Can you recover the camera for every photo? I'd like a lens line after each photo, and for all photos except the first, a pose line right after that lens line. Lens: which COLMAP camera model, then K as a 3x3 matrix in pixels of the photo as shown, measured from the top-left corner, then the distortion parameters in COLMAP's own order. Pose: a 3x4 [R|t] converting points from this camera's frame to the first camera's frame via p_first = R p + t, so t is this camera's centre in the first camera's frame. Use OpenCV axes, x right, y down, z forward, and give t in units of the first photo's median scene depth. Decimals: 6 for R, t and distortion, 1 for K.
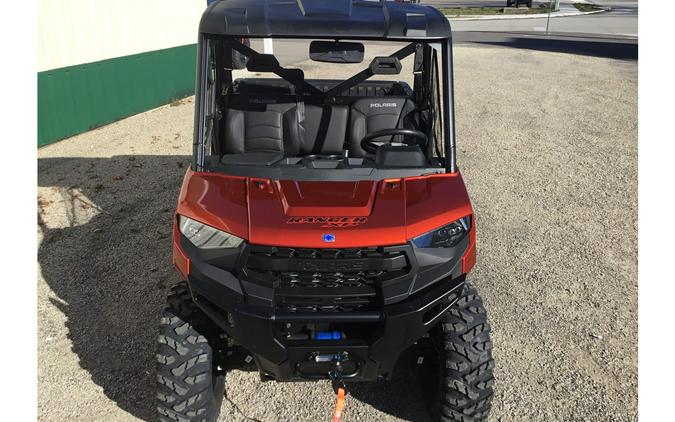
lens RADIAL K [[555.3, 0, 326.3], [0, 555.3, 206.1], [0, 0, 1]] dist [0.050517, -0.055934]
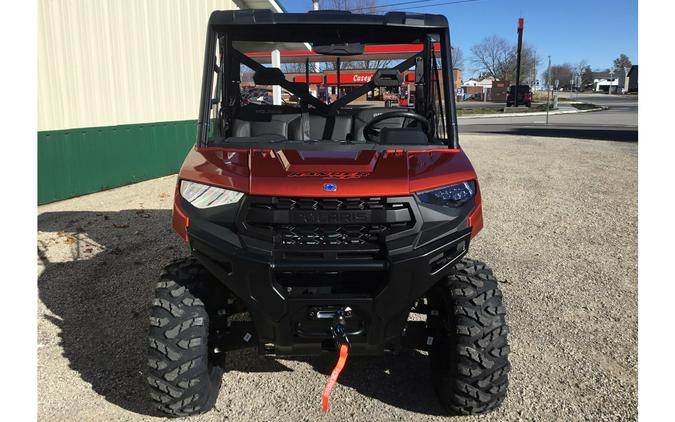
lens RADIAL K [[555.3, 0, 327.5], [0, 555.3, 202.5], [0, 0, 1]] dist [0.050517, -0.055934]
pose [[0.999874, -0.005912, -0.014733, 0.010767], [0.002997, 0.981674, -0.190545, 0.215332], [0.015589, 0.190477, 0.981568, 0.031043]]
